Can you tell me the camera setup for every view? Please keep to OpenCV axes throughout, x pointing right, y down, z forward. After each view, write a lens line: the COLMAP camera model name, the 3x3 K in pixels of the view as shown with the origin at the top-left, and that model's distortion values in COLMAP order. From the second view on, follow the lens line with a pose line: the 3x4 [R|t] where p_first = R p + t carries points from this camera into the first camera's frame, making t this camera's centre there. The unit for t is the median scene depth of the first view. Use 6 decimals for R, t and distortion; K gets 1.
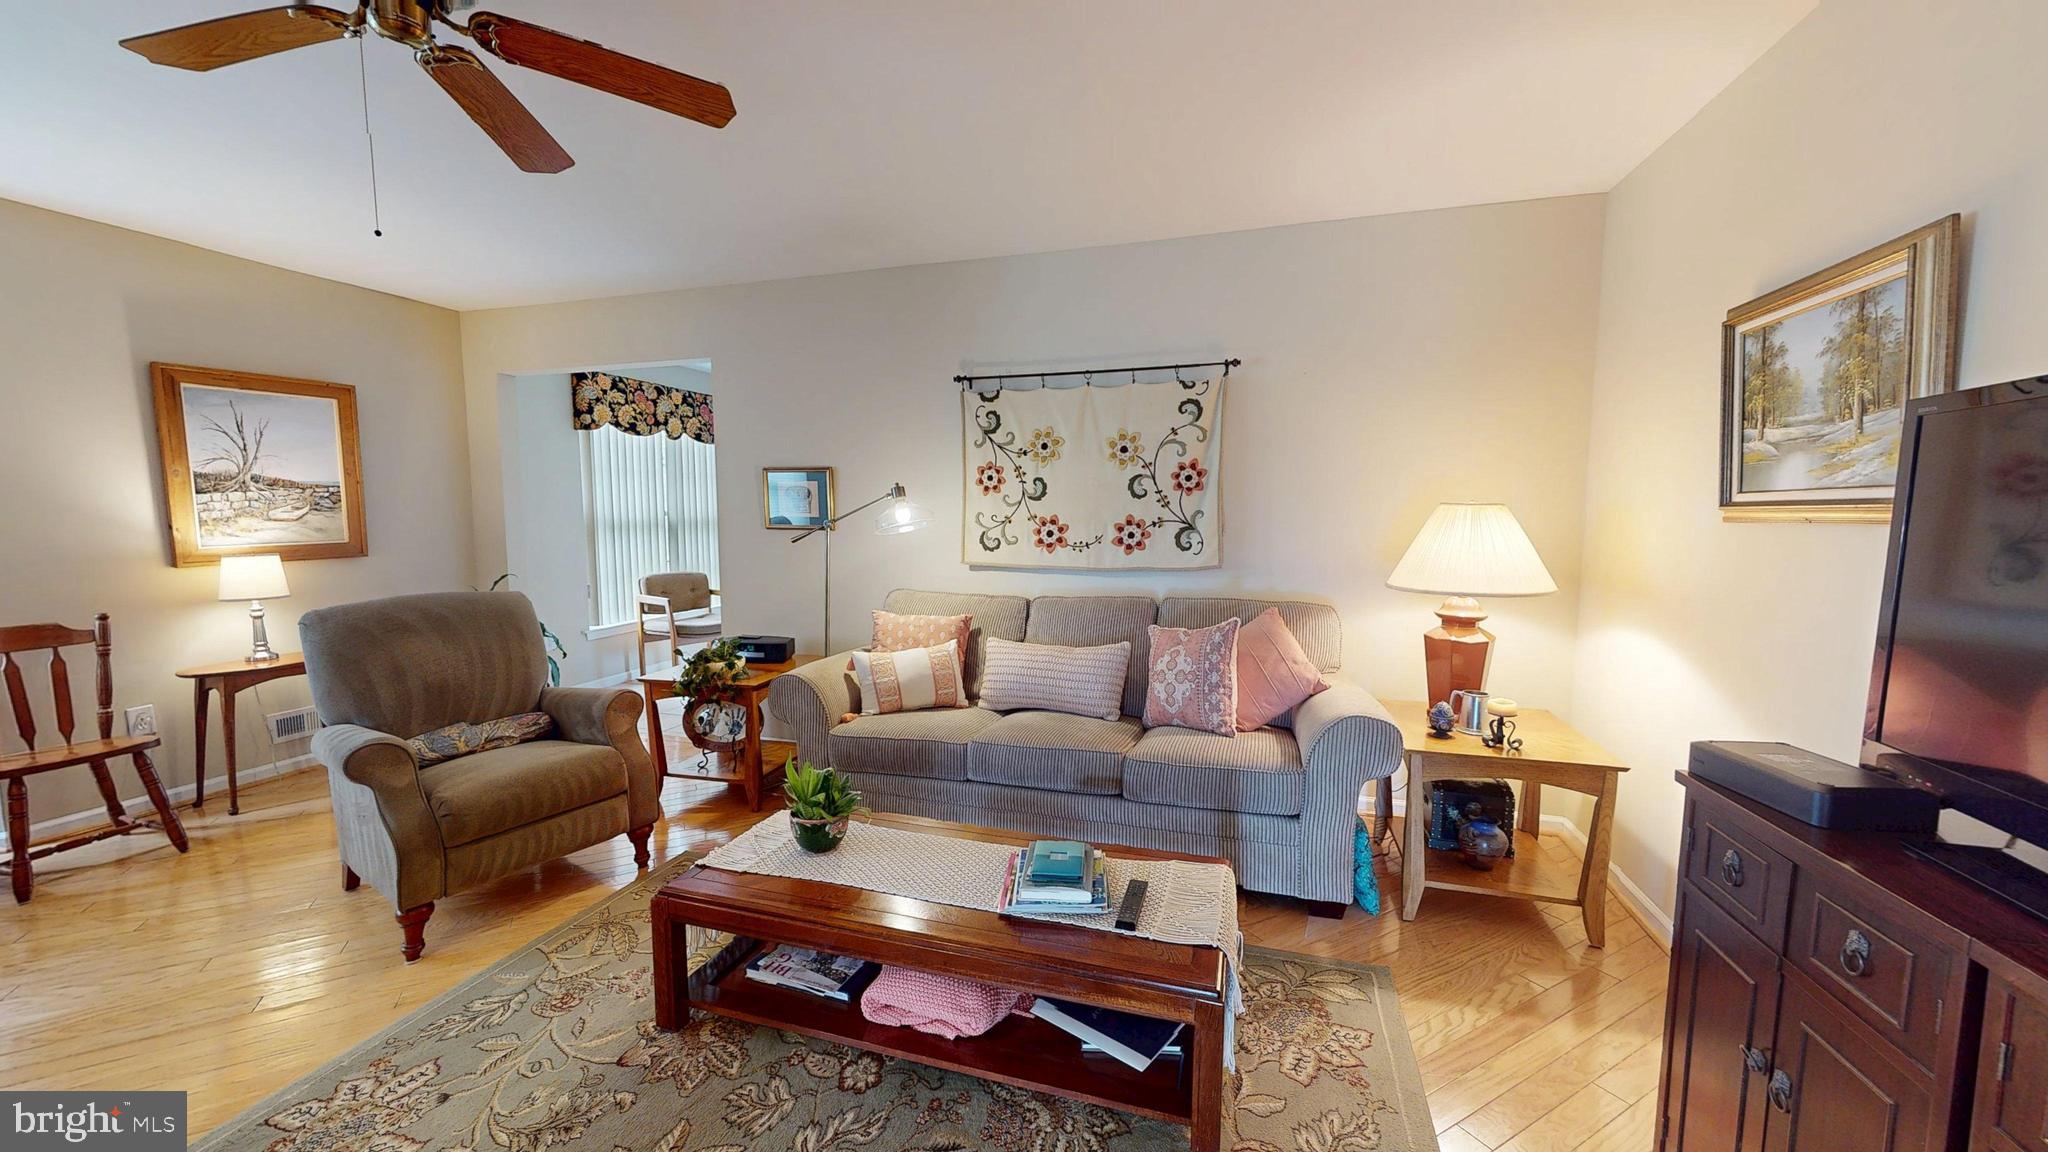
lens RADIAL K [[751.4, 0, 1025.0], [0, 751.4, 579.3], [0, 0, 1]] dist [0.000850, -0.000144]
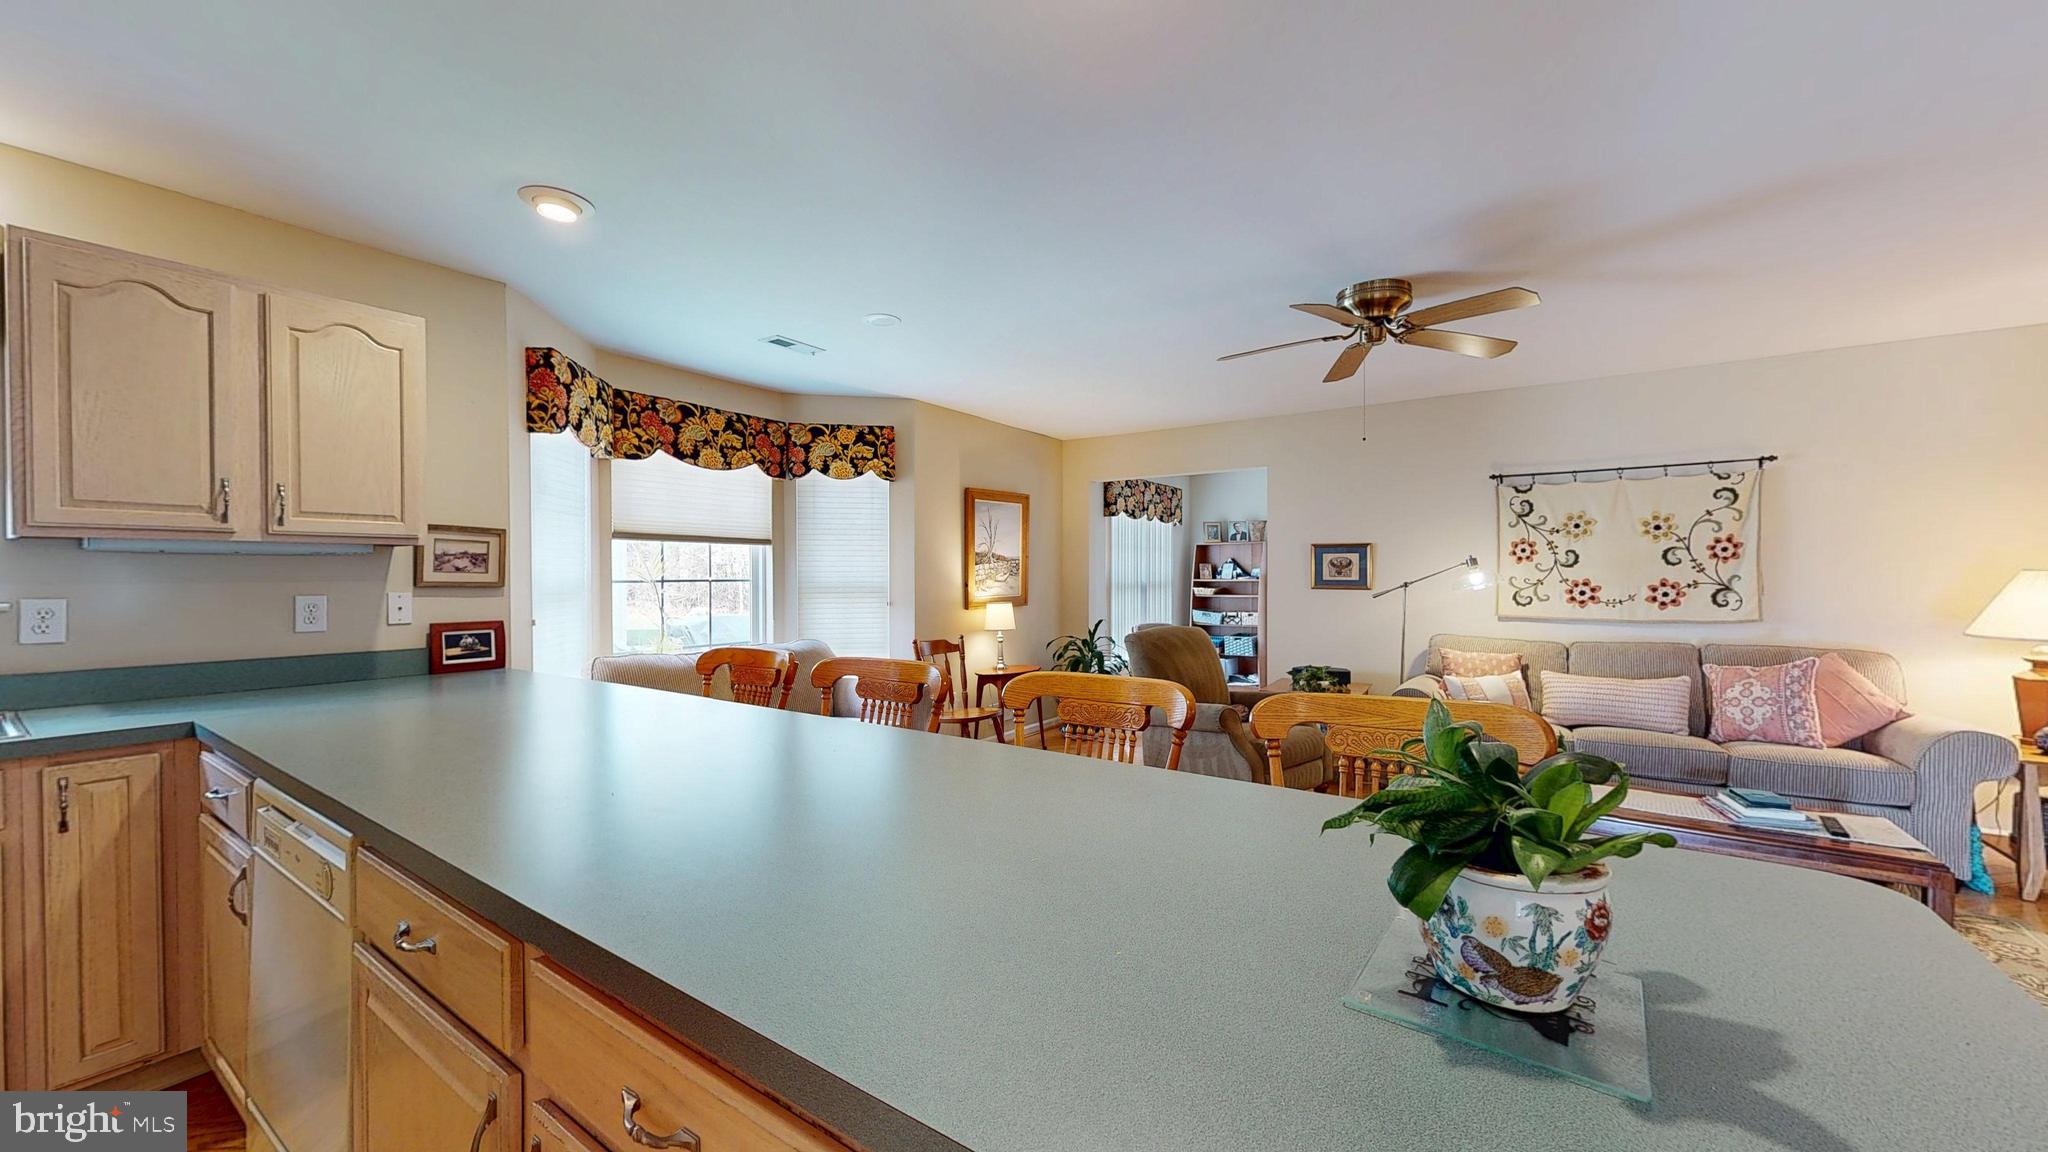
lens RADIAL K [[751.4, 0, 1024.1], [0, 751.4, 579.4], [0, 0, 1]] dist [0.000850, -0.000144]
pose [[0.954039, 0.001517, -0.299677, -0.514907], [-0.027144, 0.996314, -0.081372, 0.048755], [0.298449, 0.085767, 0.950564, -0.532429]]
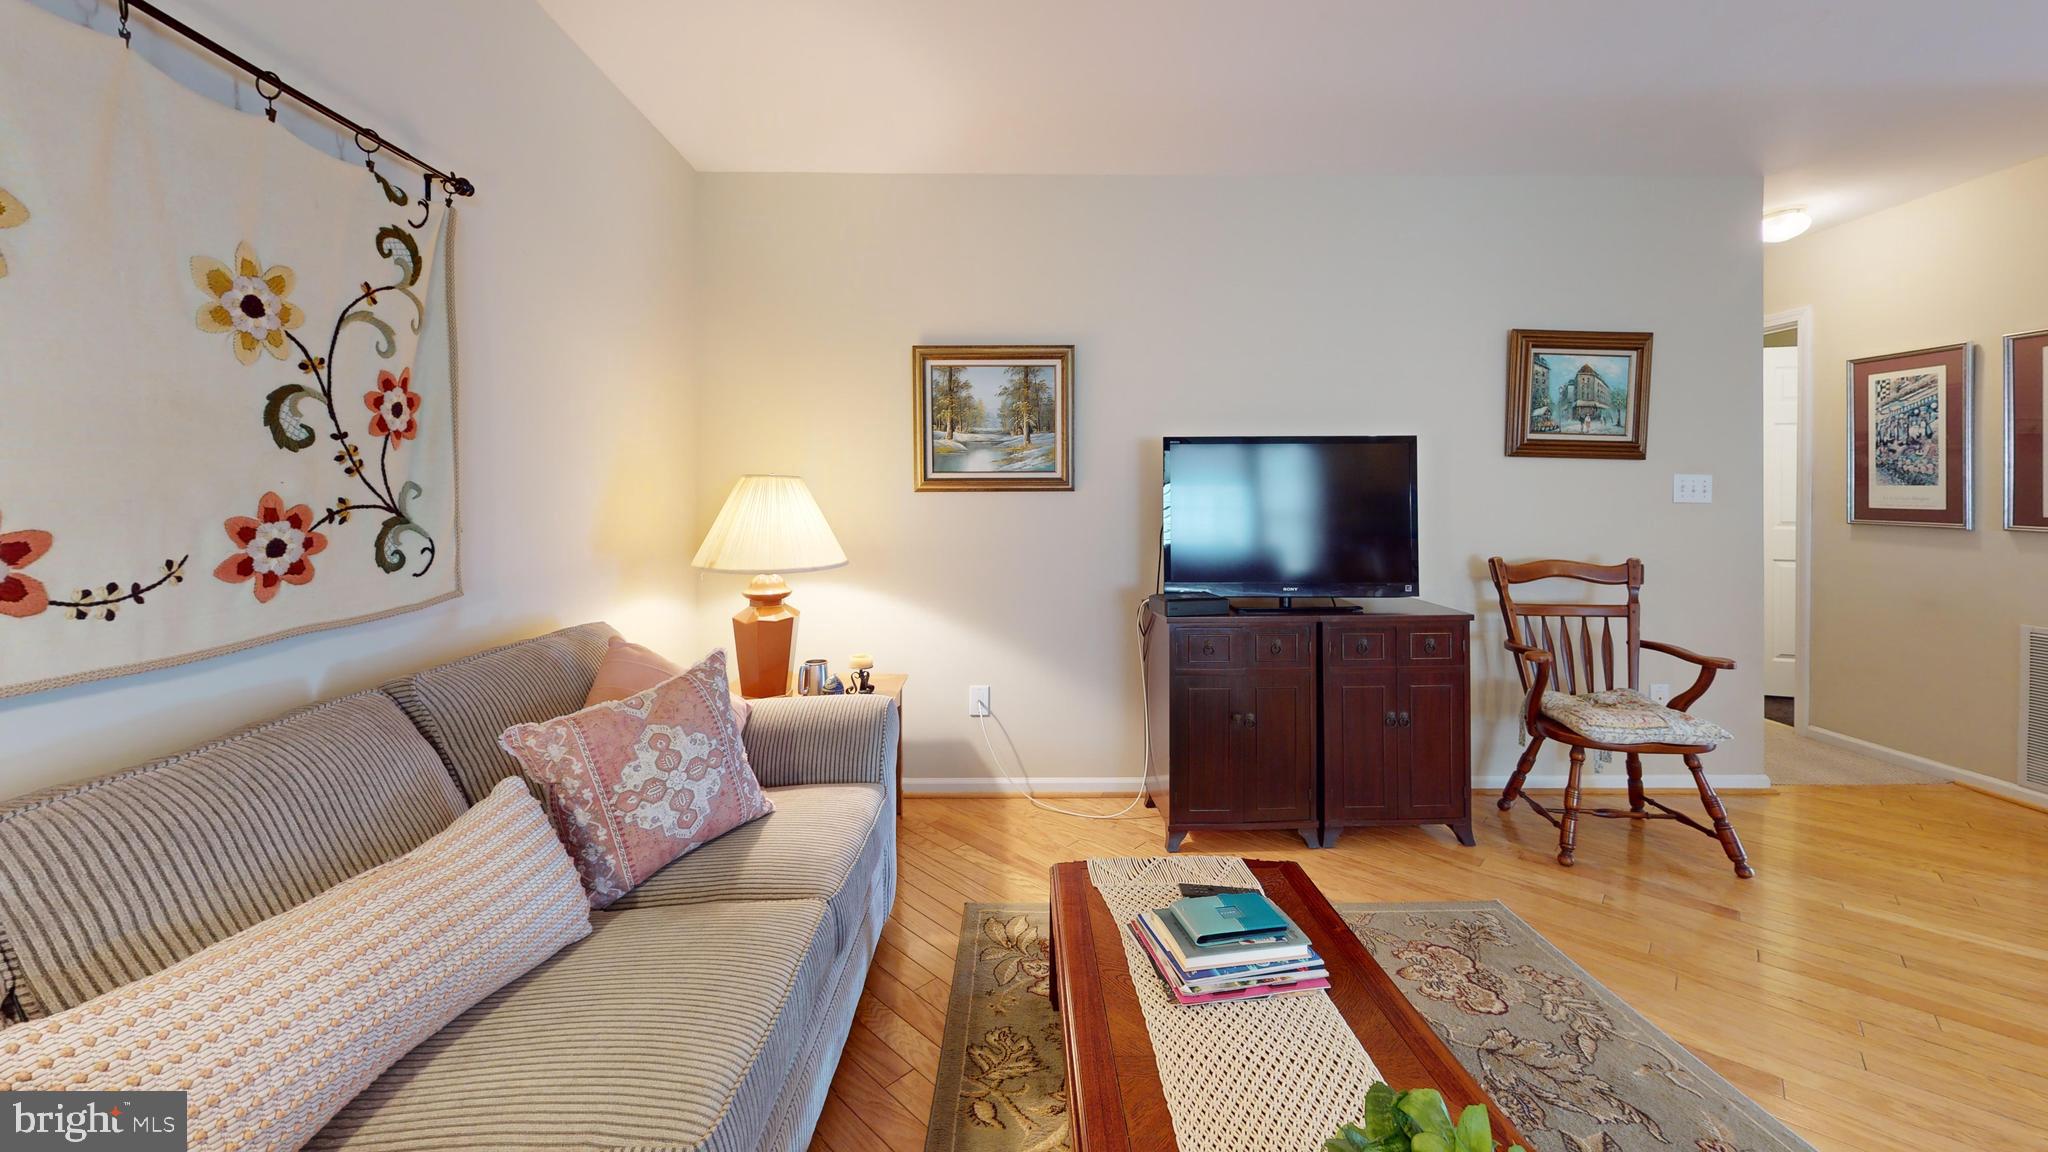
lens RADIAL K [[727.7, 0, 992.4], [0, 727.7, 596.3], [0, 0, 1]] dist [0.006663, -0.000193]
pose [[-0.279925, -0.142730, 0.949353, -0.309290], [0.088447, 0.980846, 0.173544, -0.067637], [-0.955939, 0.132547, -0.261939, 0.768524]]
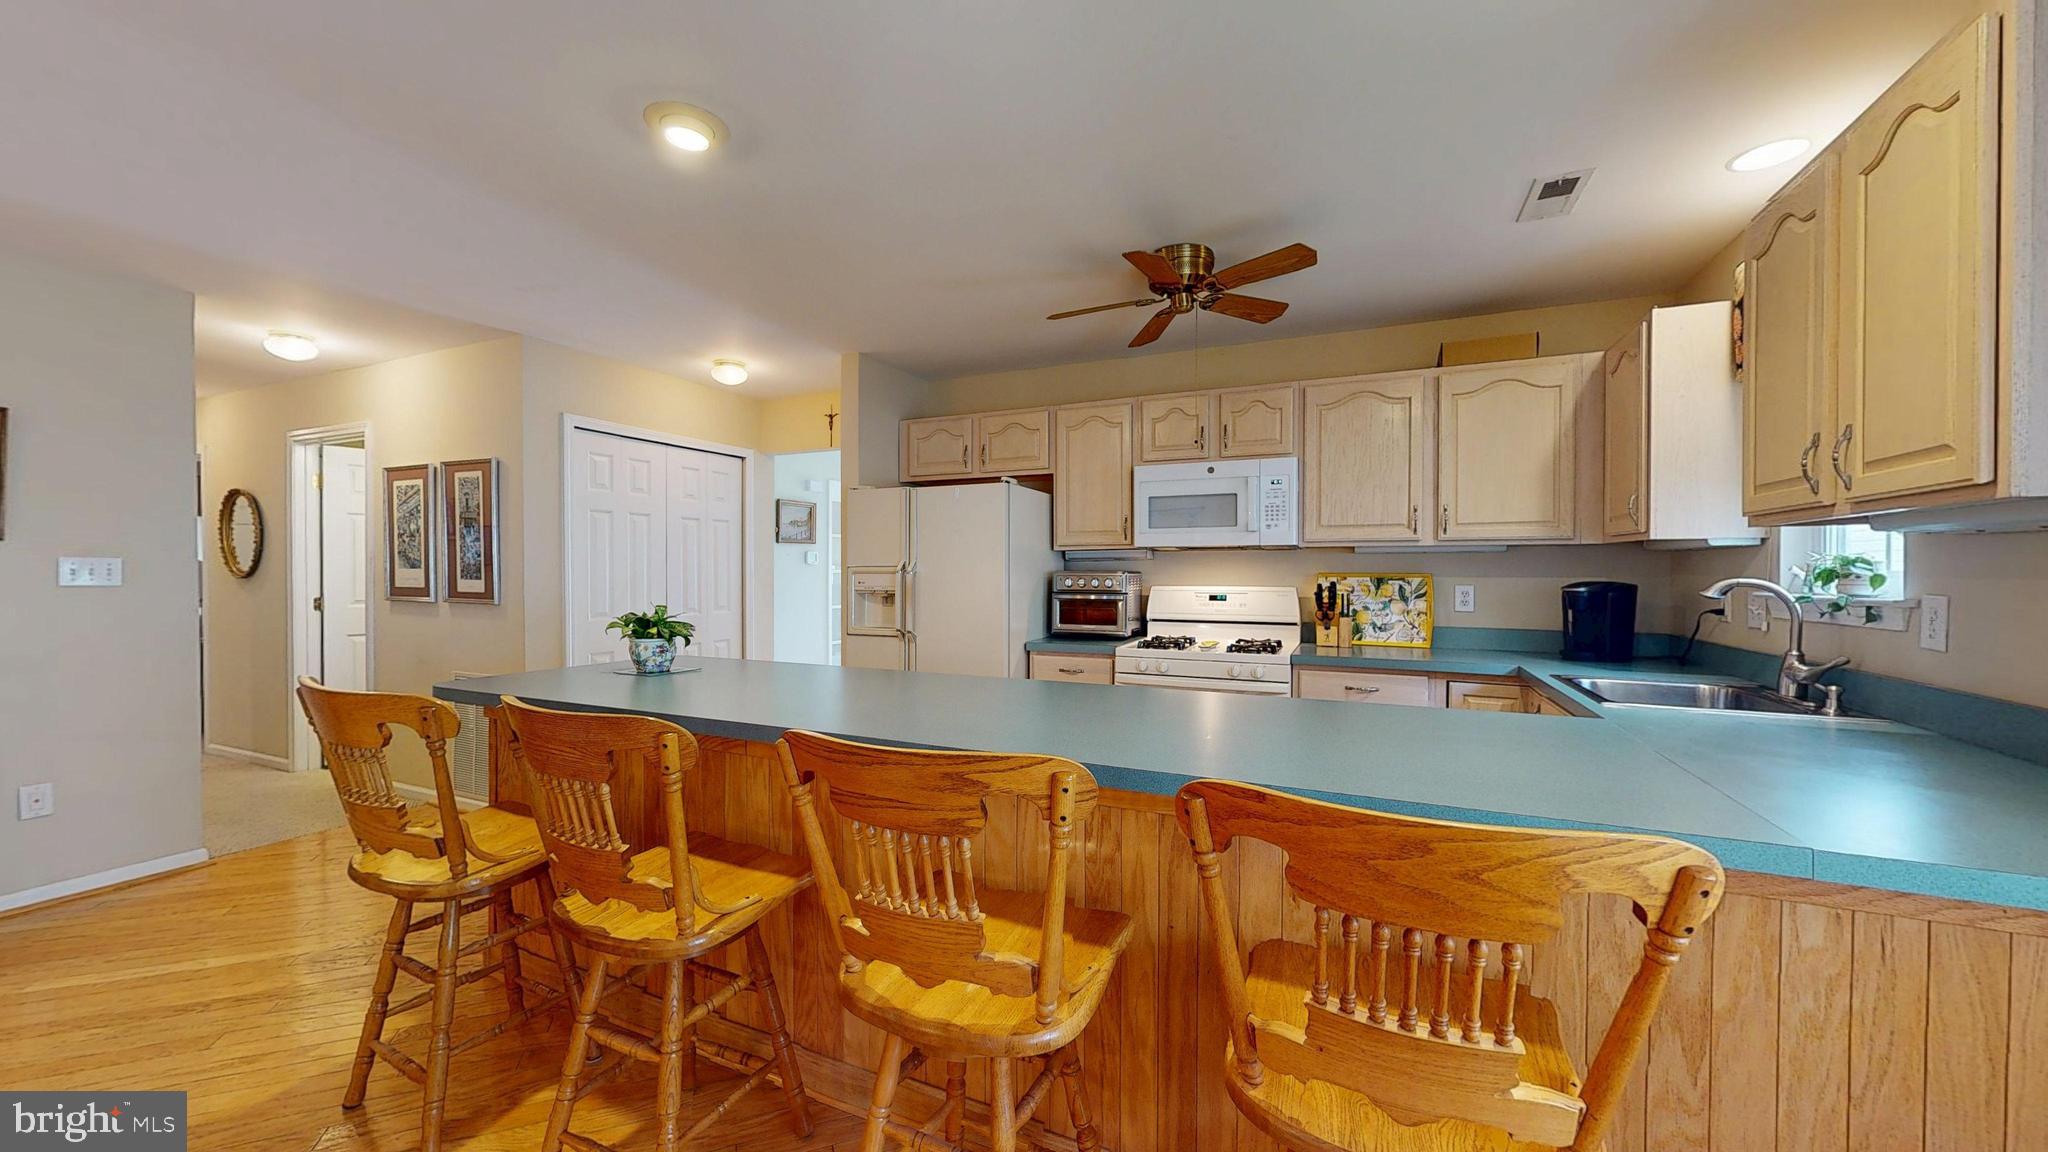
lens RADIAL K [[751.4, 0, 1023.3], [0, 751.4, 578.2], [0, 0, 1]] dist [0.000850, -0.000144]
pose [[-0.991366, -0.002262, 0.131104, -0.934629], [0.011438, 0.994548, 0.103646, -0.036805], [-0.130623, 0.104251, -0.985936, 0.413421]]
